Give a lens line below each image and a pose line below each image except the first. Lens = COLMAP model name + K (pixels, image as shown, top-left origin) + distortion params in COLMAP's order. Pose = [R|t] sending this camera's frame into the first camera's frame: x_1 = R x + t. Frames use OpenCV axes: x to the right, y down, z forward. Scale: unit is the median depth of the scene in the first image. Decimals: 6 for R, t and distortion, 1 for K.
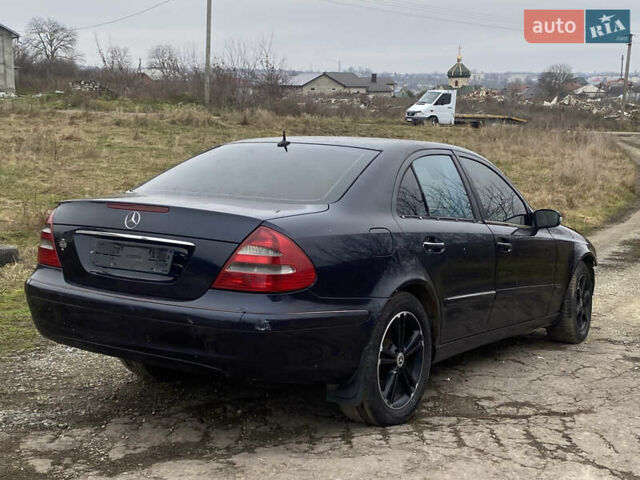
lens RADIAL K [[883.2, 0, 321.2], [0, 883.2, 244.1], [0, 0, 1]] dist [0.072593, 0.000000]
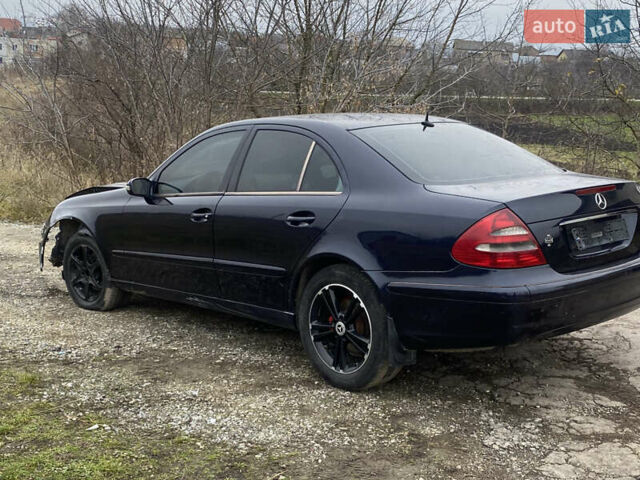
lens RADIAL K [[883.2, 0, 315.6], [0, 883.2, 238.9], [0, 0, 1]] dist [0.072593, 0.000000]
pose [[0.245831, -0.183853, 0.951717, -1.297211], [0.113086, 0.980582, 0.160219, -0.189532], [-0.962694, 0.068239, 0.261848, 0.985738]]
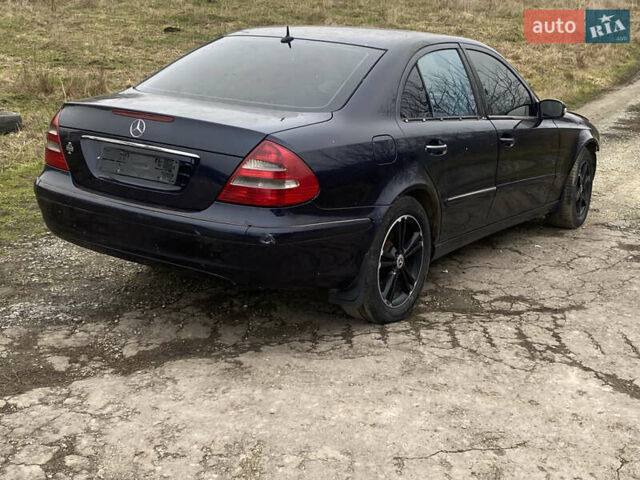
lens RADIAL K [[883.2, 0, 321.4], [0, 883.2, 243.9], [0, 0, 1]] dist [0.072593, 0.000000]
pose [[0.999966, 0.007445, -0.003537, 0.000787], [-0.006733, 0.985336, 0.170492, -0.066574], [0.004755, -0.170463, 0.985353, -0.016184]]
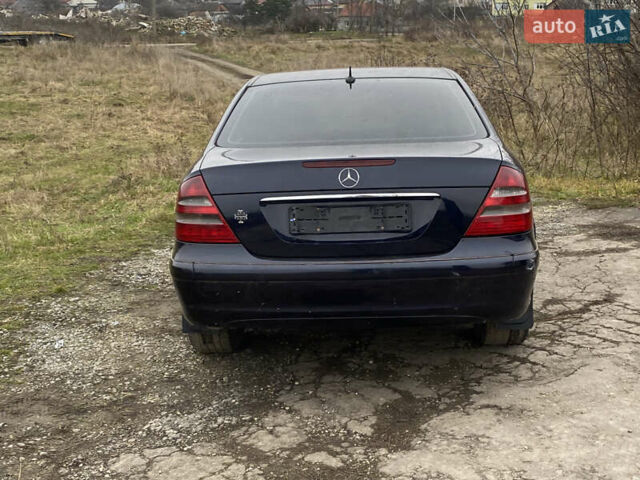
lens RADIAL K [[883.2, 0, 319.5], [0, 883.2, 237.2], [0, 0, 1]] dist [0.072593, 0.000000]
pose [[0.859780, -0.155161, 0.486522, -0.644149], [0.112705, 0.986885, 0.115563, -0.070225], [-0.498072, -0.044525, 0.865992, 0.211128]]
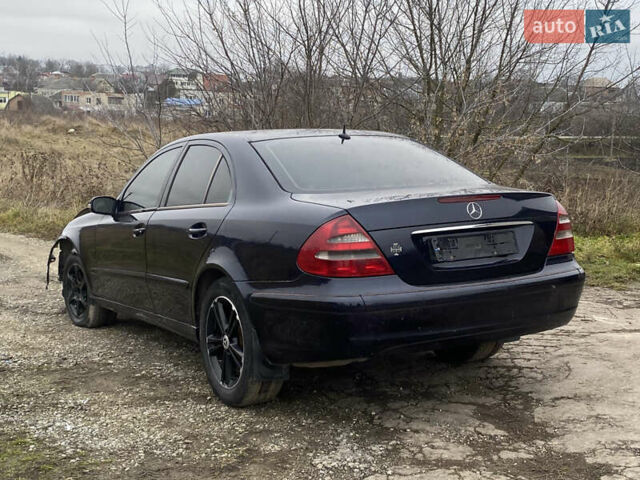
lens RADIAL K [[883.2, 0, 319.2], [0, 883.2, 233.2], [0, 0, 1]] dist [0.072593, 0.000000]
pose [[0.443373, -0.126875, 0.887312, -1.149079], [0.126486, 0.988882, 0.078196, -0.099214], [-0.887368, 0.077562, 0.454491, 0.641885]]
